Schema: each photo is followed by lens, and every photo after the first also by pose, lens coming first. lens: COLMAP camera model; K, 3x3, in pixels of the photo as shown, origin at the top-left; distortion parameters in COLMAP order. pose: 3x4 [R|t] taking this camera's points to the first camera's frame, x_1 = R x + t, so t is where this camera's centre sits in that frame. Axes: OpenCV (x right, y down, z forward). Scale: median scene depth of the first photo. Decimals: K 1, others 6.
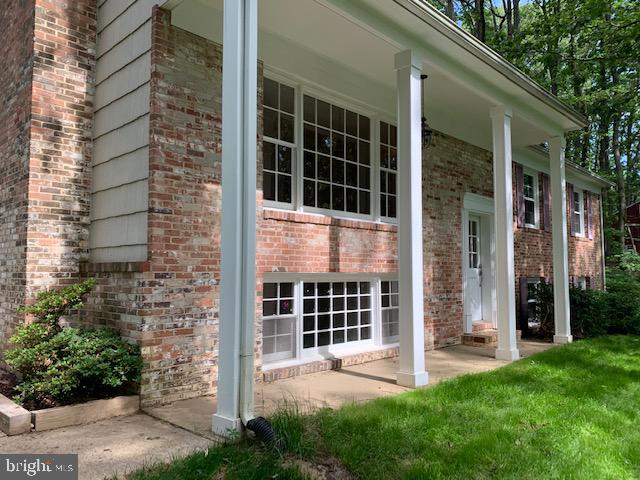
lens RADIAL K [[490.0, 0, 319.9], [0, 490.0, 242.3], [0, 0, 1]] dist [0.049903, -0.041342]
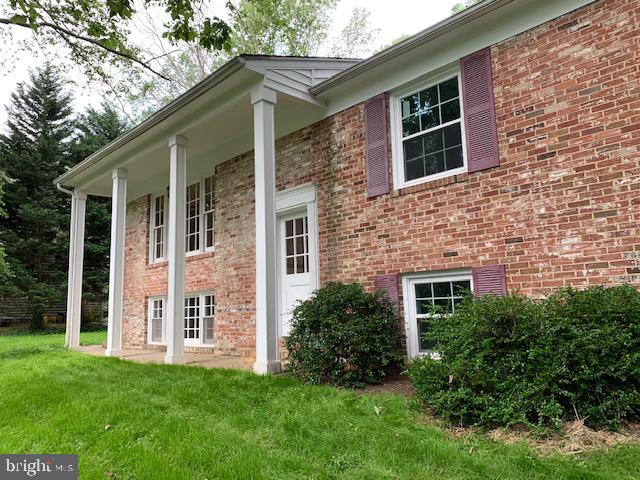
lens RADIAL K [[490.0, 0, 320.0], [0, 490.0, 238.5], [0, 0, 1]] dist [0.049903, -0.041342]
pose [[-0.029151, -0.159535, -0.986762, 1.329945], [0.091684, 0.982593, -0.161570, 0.153993], [0.995361, -0.095180, -0.014017, 1.219187]]
